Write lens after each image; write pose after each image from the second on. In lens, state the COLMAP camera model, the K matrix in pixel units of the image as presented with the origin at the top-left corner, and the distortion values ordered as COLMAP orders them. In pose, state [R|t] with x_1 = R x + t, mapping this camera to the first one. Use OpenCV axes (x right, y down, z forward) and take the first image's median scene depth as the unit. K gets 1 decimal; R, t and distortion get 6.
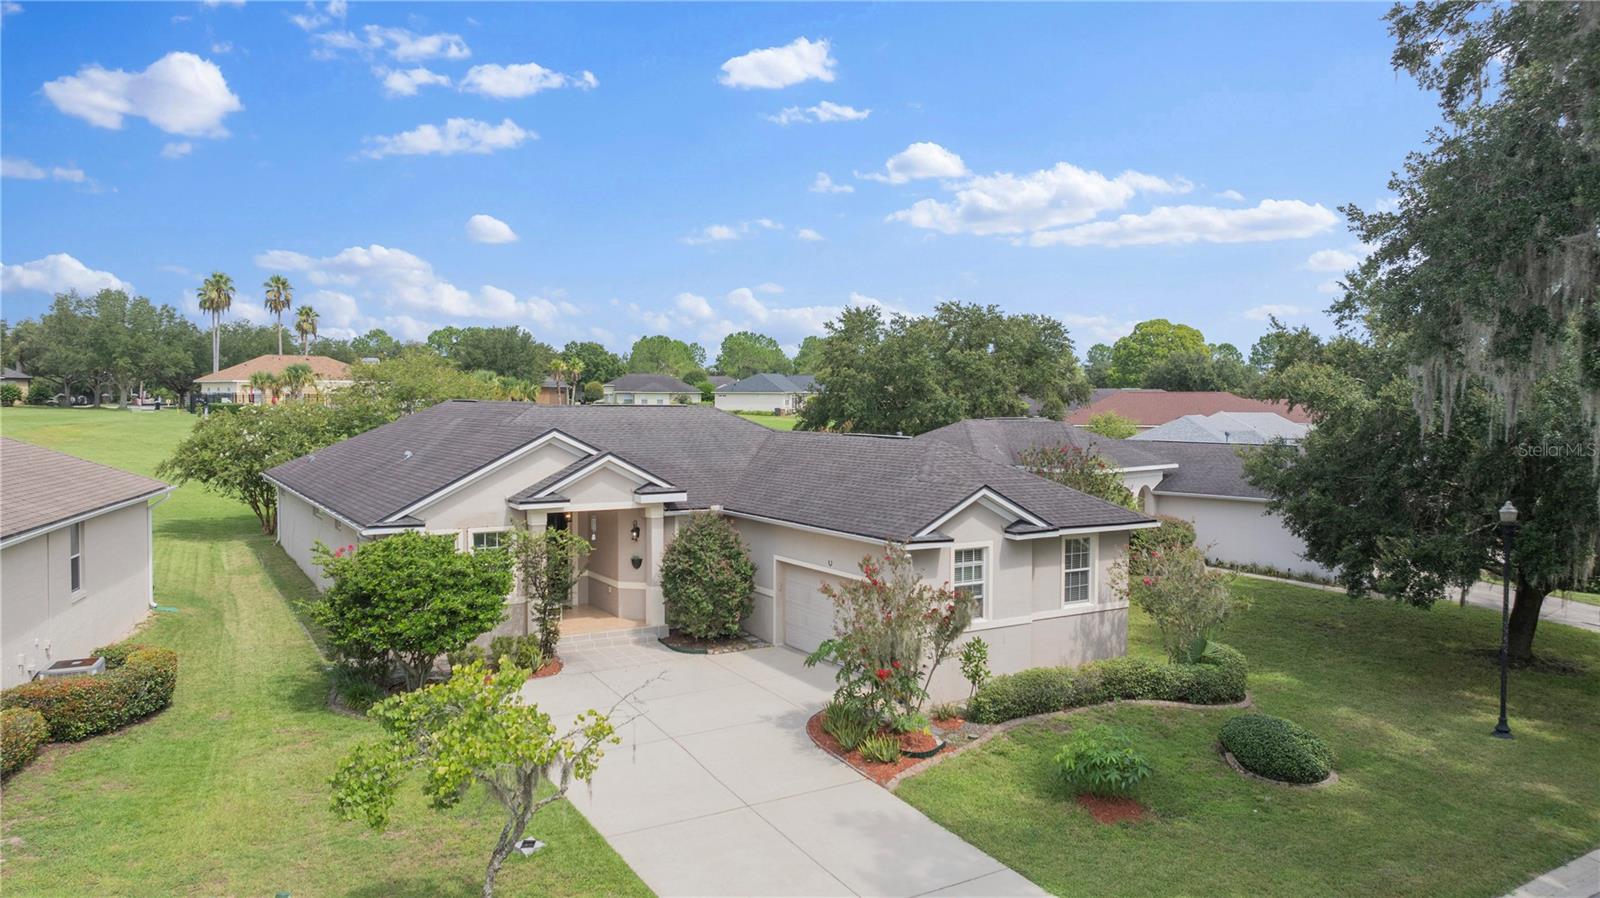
lens RADIAL K [[1135.4, 0, 800.0], [0, 1135.4, 449.0], [0, 0, 1]] dist [-0.022609, -0.003721]
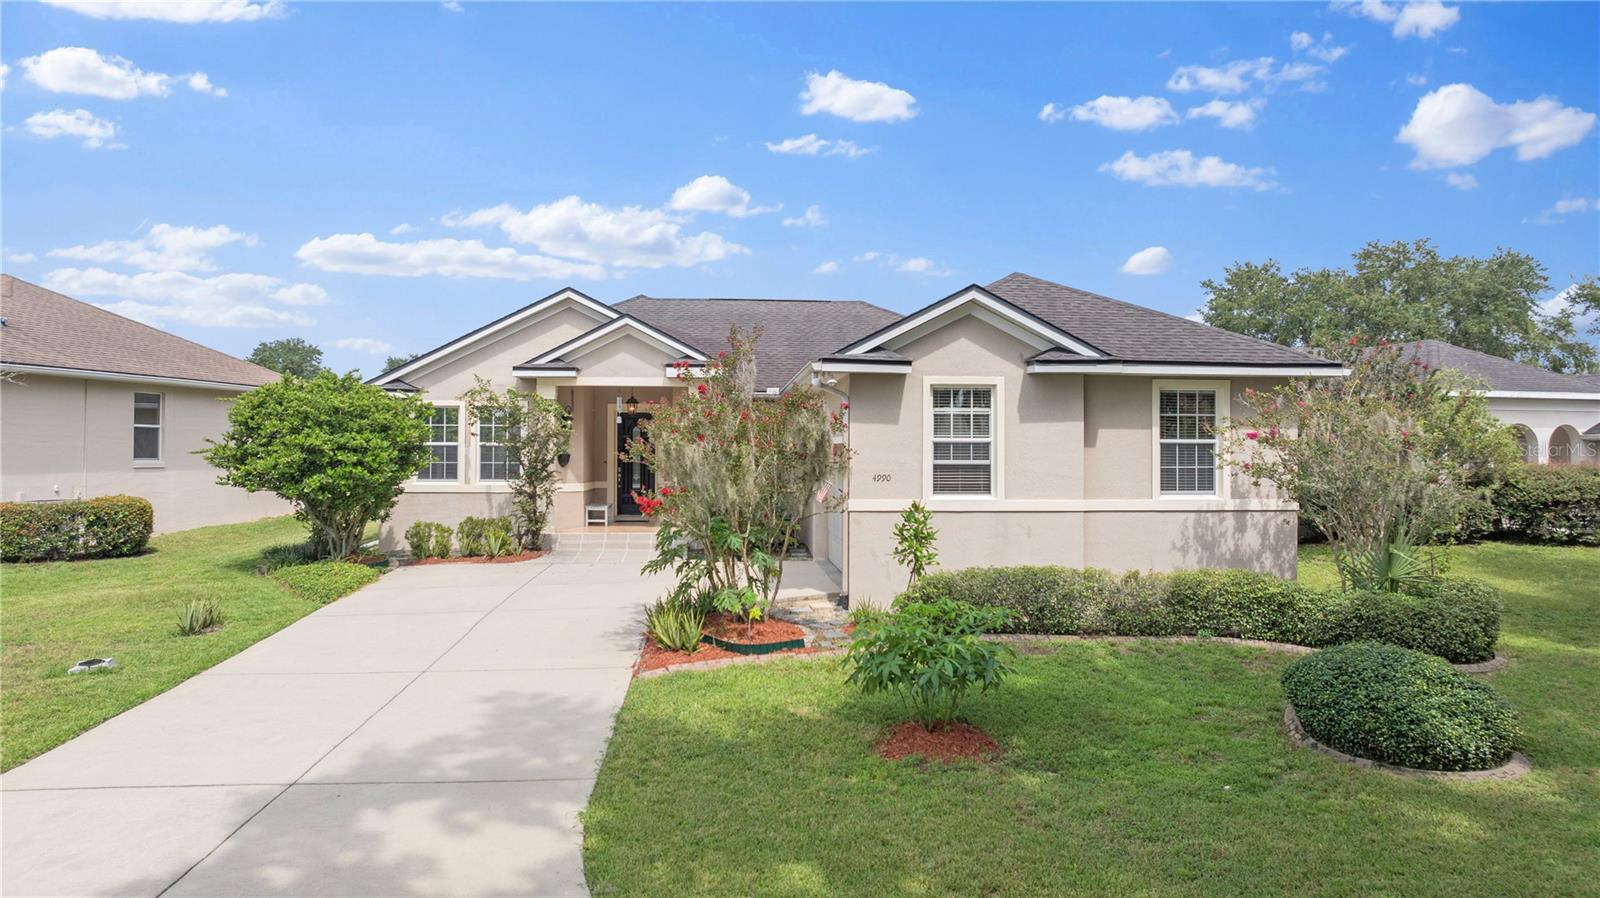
lens RADIAL K [[1135.4, 0, 800.0], [0, 1135.4, 449.0], [0, 0, 1]] dist [-0.022609, -0.003721]
pose [[0.893504, -0.001946, -0.449050, 0.350829], [-0.020570, 0.998764, -0.045257, 0.151033], [0.448583, 0.049674, 0.892360, 0.352584]]
